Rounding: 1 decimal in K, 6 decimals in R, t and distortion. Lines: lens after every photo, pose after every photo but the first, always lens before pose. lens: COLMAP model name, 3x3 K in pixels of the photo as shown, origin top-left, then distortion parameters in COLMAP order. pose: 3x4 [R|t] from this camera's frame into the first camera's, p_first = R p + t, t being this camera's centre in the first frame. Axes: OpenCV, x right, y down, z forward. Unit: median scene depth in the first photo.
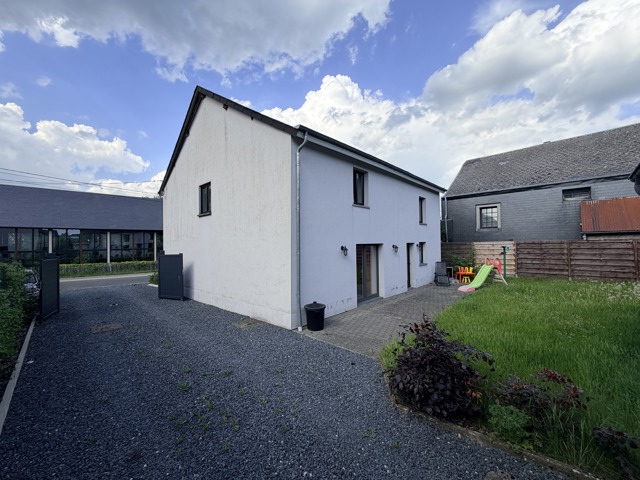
lens RADIAL K [[254.9, 0, 316.3], [0, 254.9, 240.9], [0, 0, 1]] dist [-0.005977, 0.001392]
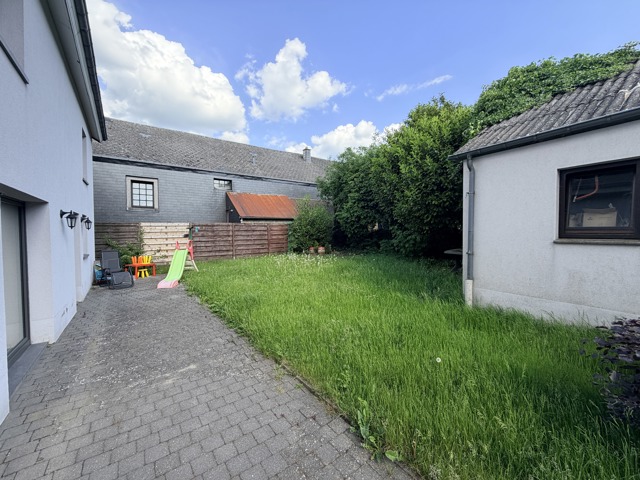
lens RADIAL K [[254.9, 0, 319.1], [0, 254.9, 239.2], [0, 0, 1]] dist [-0.005977, 0.001392]
pose [[0.160714, -0.014832, 0.986890, -0.038622], [-0.007879, 0.999836, 0.016310, 0.042419], [-0.986970, -0.010397, 0.160571, 0.414435]]
